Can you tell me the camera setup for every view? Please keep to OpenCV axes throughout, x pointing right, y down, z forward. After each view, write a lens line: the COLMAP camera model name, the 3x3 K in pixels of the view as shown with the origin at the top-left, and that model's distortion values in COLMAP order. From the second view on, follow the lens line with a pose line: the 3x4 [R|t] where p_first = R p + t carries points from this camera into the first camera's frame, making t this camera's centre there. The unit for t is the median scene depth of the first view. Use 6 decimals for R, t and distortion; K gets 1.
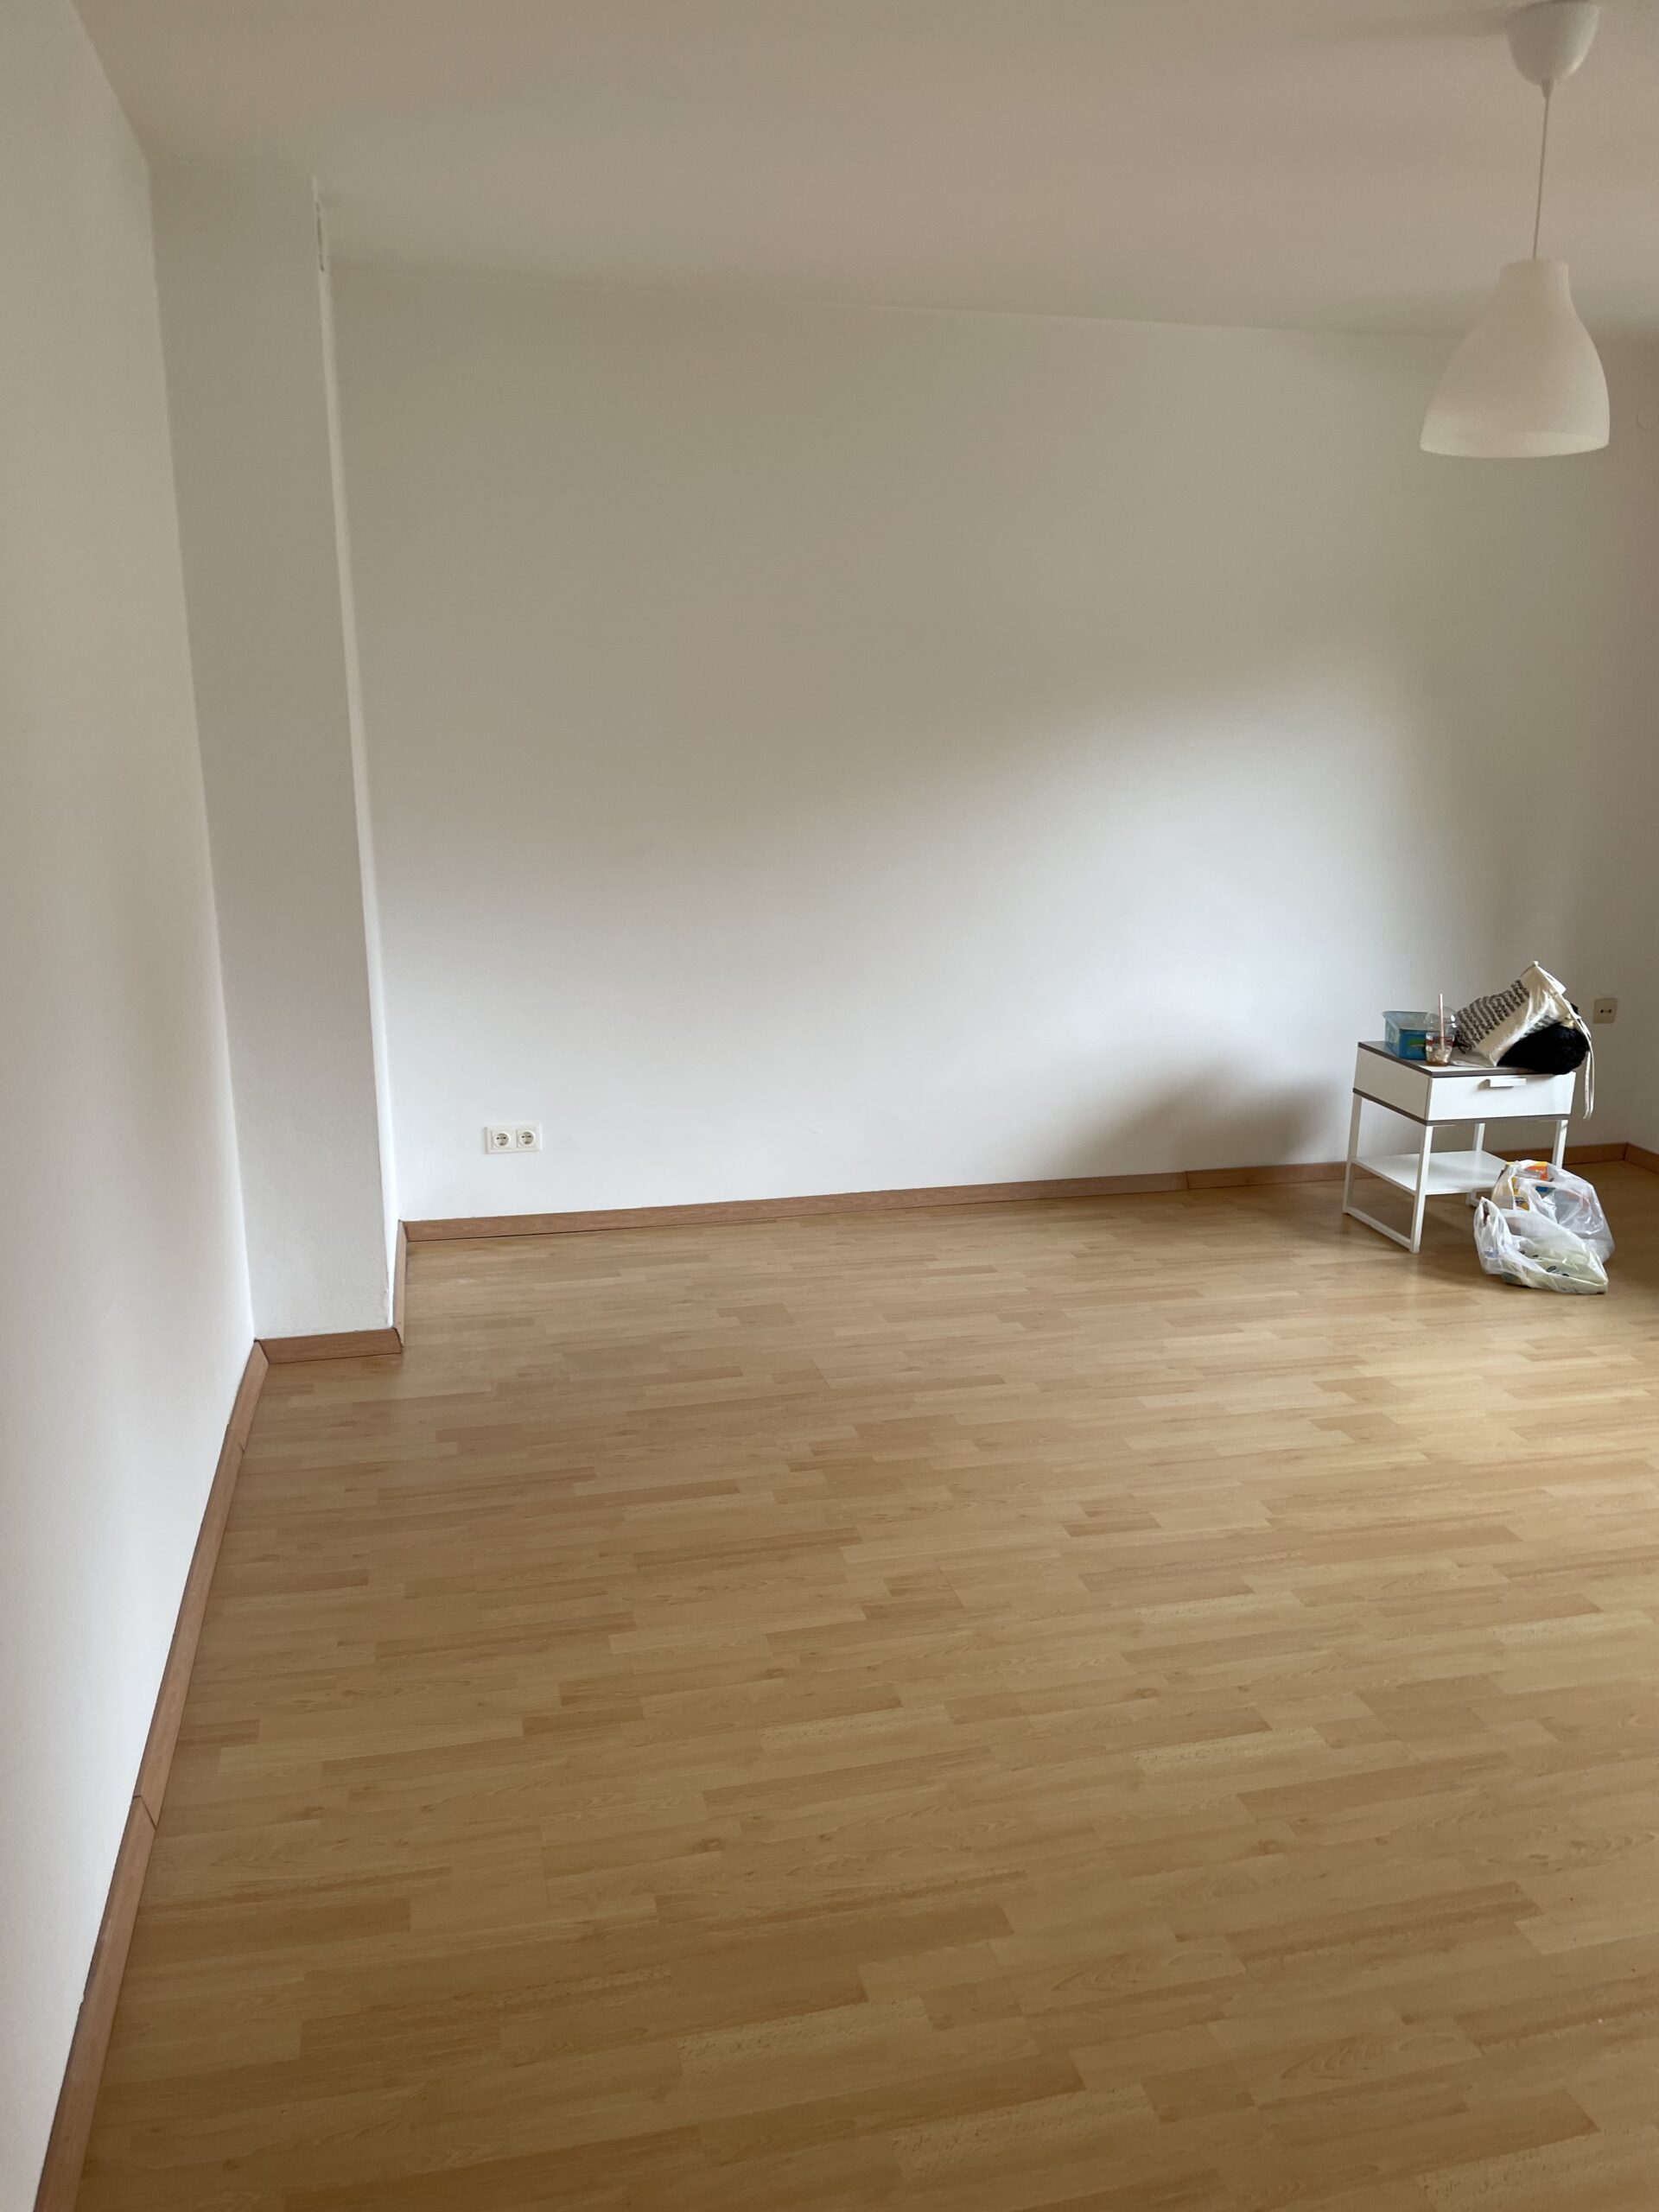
lens RADIAL K [[1709.1, 0, 832.1], [0, 1709.1, 1105.9], [0, 0, 1]] dist [0.060148, -0.048636]
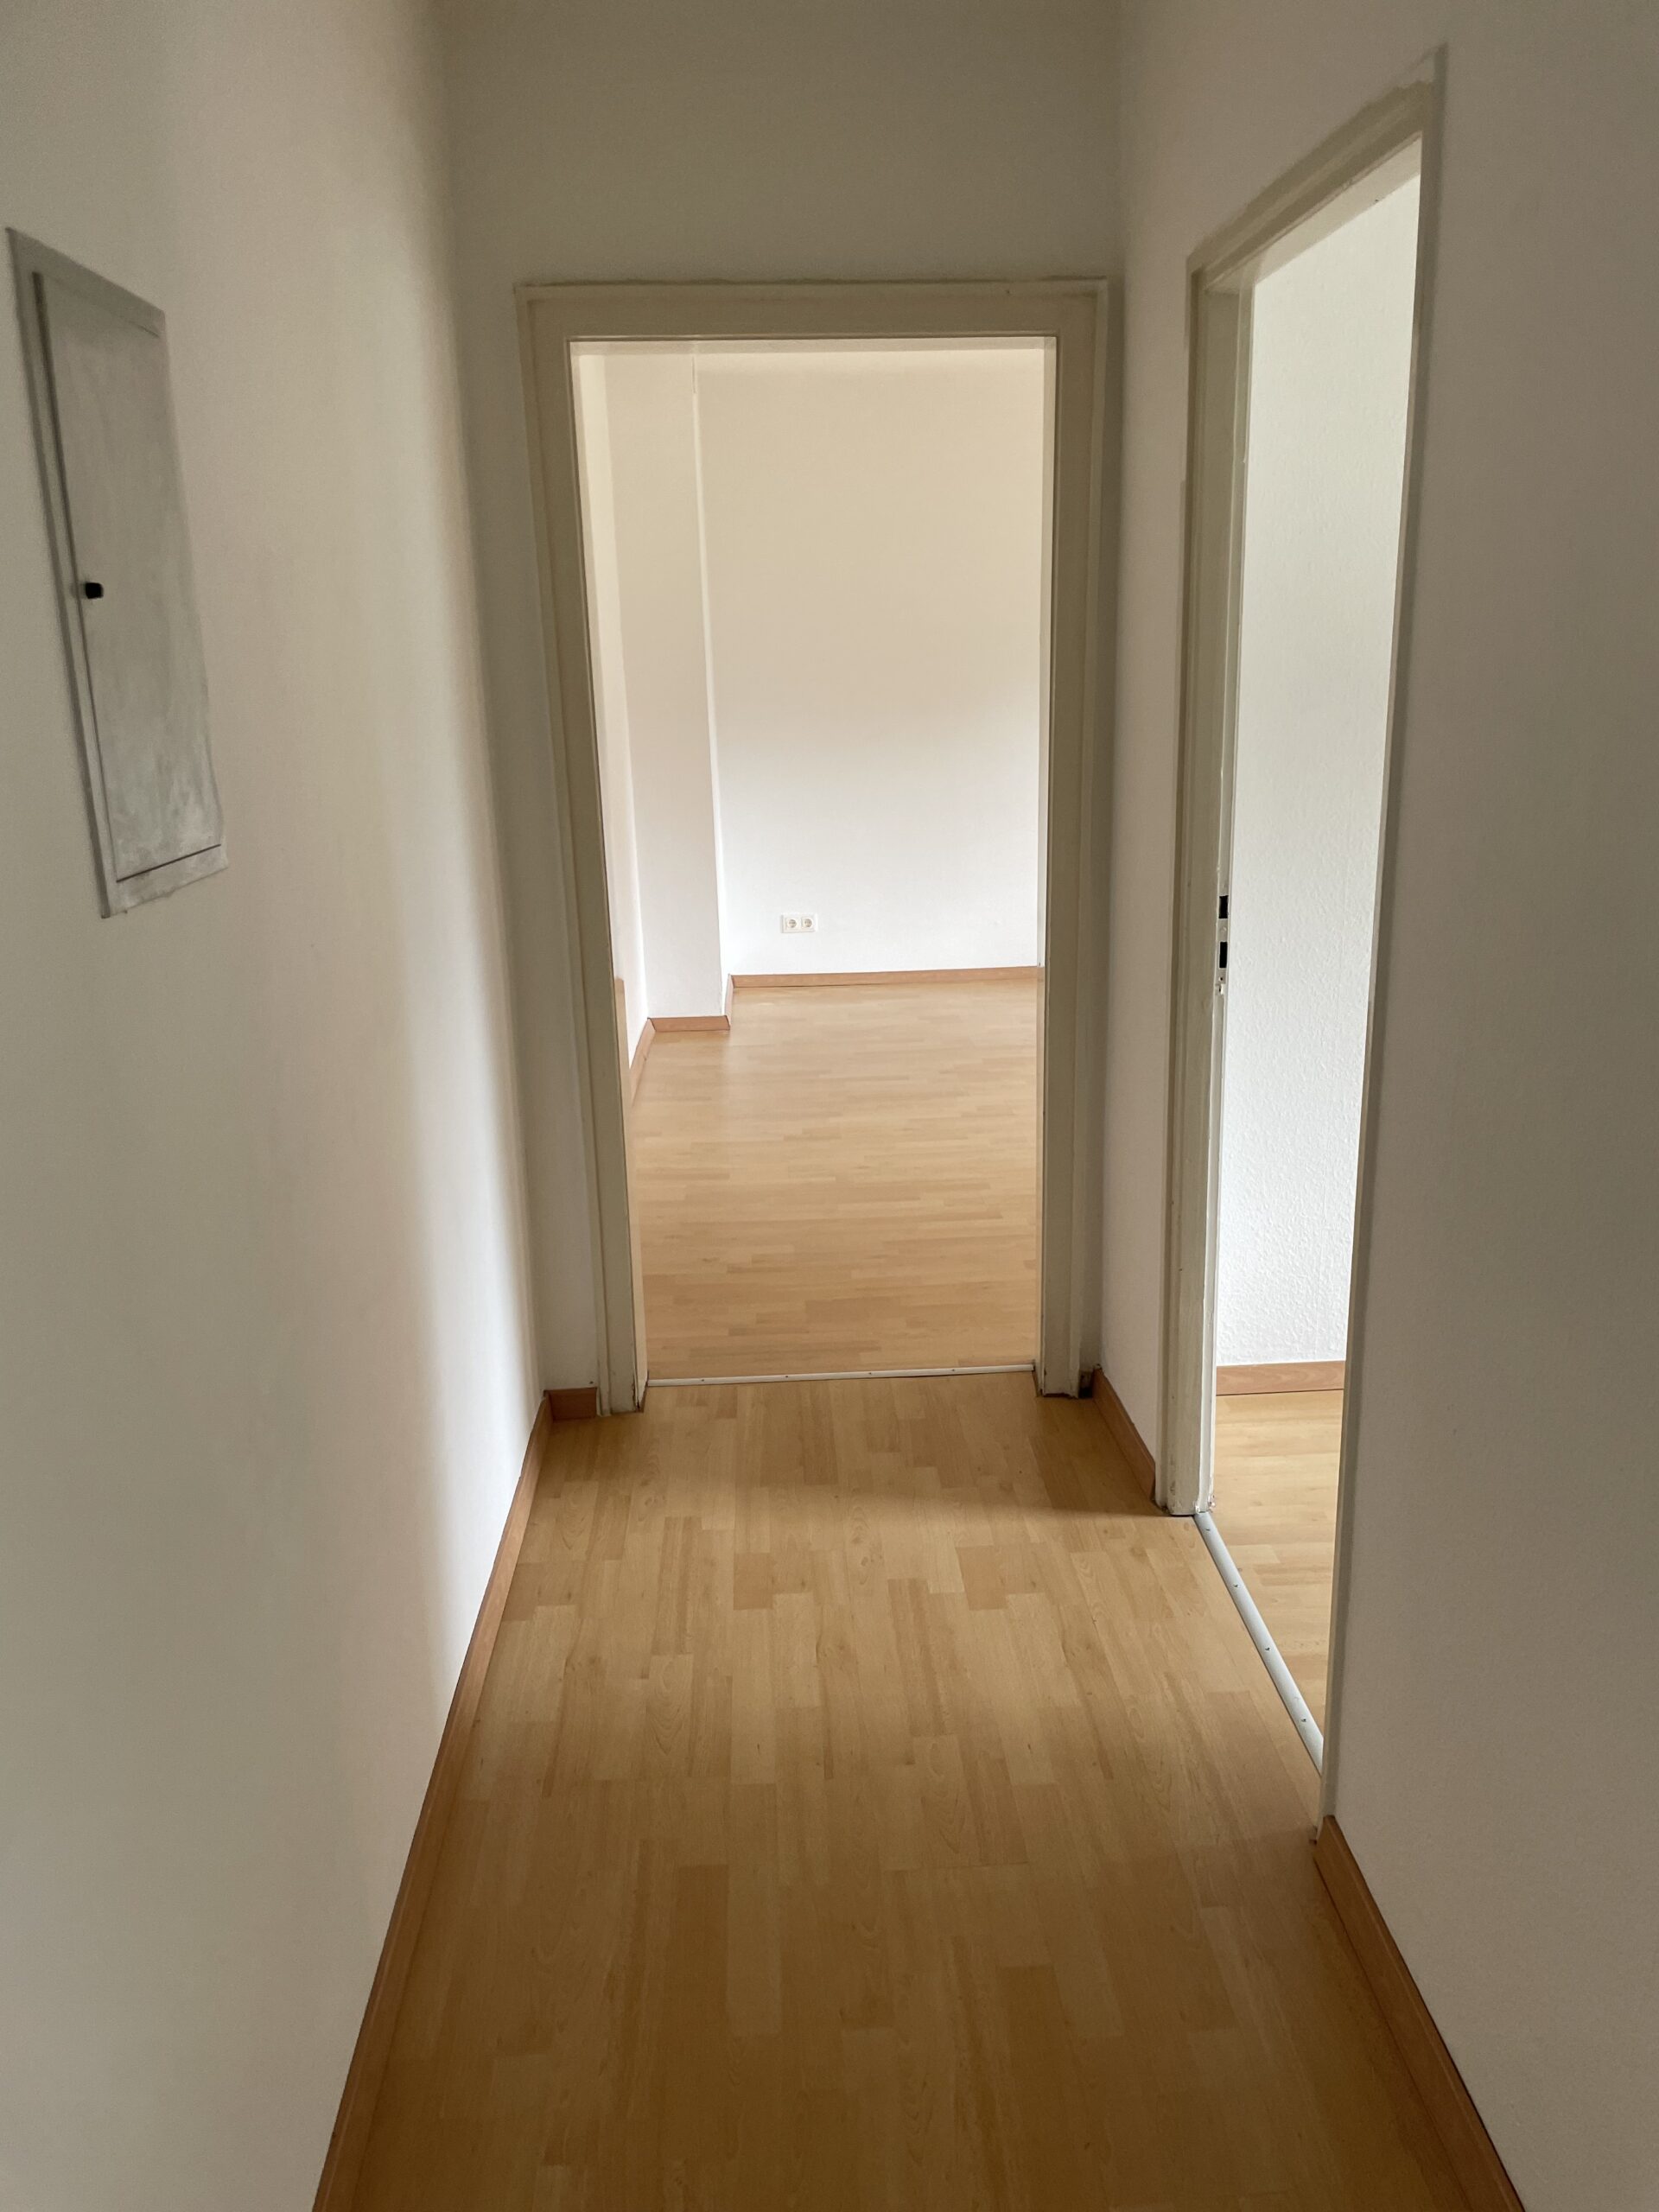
lens RADIAL K [[1709.1, 0, 830.1], [0, 1709.1, 1106.9], [0, 0, 1]] dist [0.060148, -0.048636]
pose [[0.981582, 0.020862, -0.189897, 0.174815], [-0.015371, 0.999421, 0.030345, 0.169757], [0.190420, -0.026868, 0.981335, -0.661107]]
